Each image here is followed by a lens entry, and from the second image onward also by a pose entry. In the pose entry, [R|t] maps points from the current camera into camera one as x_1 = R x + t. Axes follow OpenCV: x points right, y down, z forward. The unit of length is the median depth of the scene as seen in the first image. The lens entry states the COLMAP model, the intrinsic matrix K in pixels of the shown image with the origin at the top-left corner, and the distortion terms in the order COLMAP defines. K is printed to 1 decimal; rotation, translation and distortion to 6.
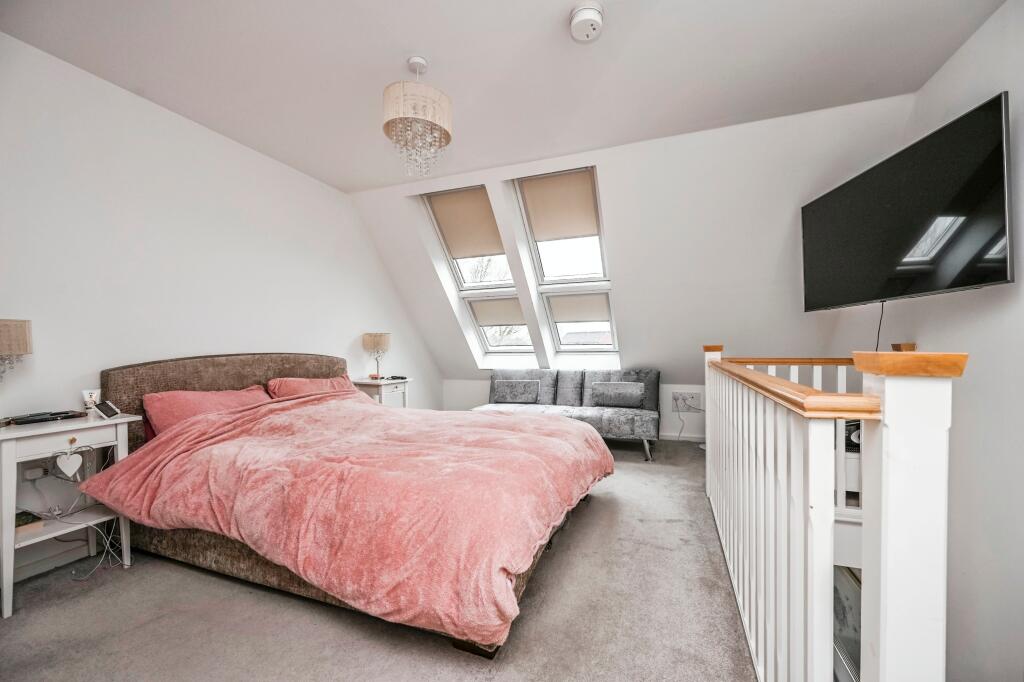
lens RADIAL K [[410.6, 0, 508.5], [0, 410.6, 356.5], [0, 0, 1]] dist [-0.010155, -0.000053]
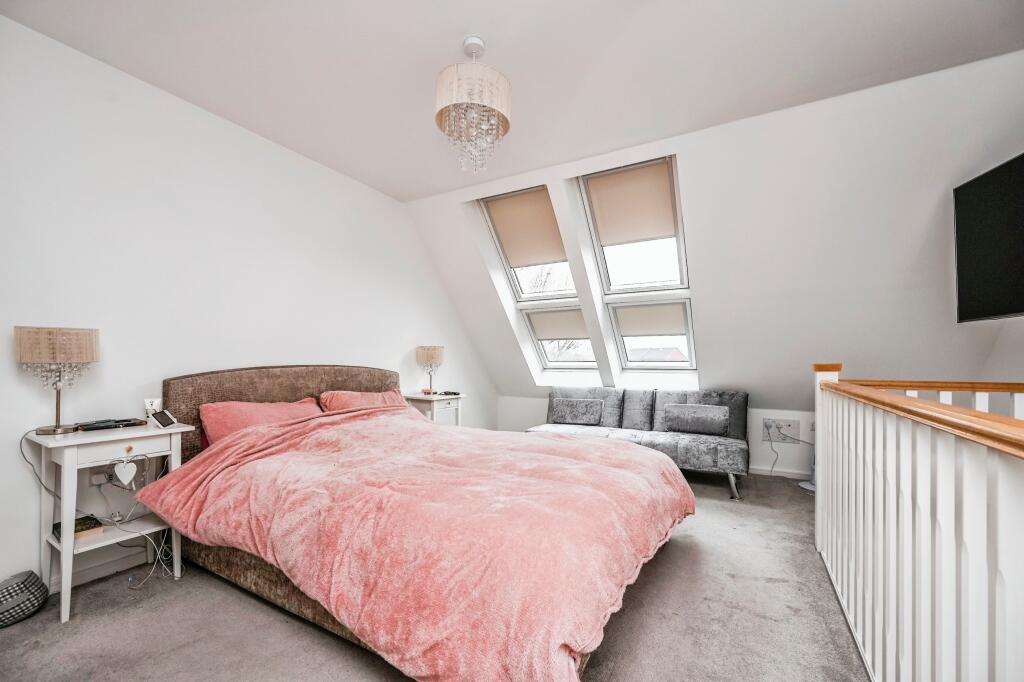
lens RADIAL K [[410.6, 0, 508.5], [0, 410.6, 356.5], [0, 0, 1]] dist [-0.010155, -0.000053]
pose [[0.990119, 0.012192, -0.139697, -0.010417], [-0.017825, 0.999075, -0.039137, 0.002305], [0.139090, 0.041240, 0.989421, 0.120097]]
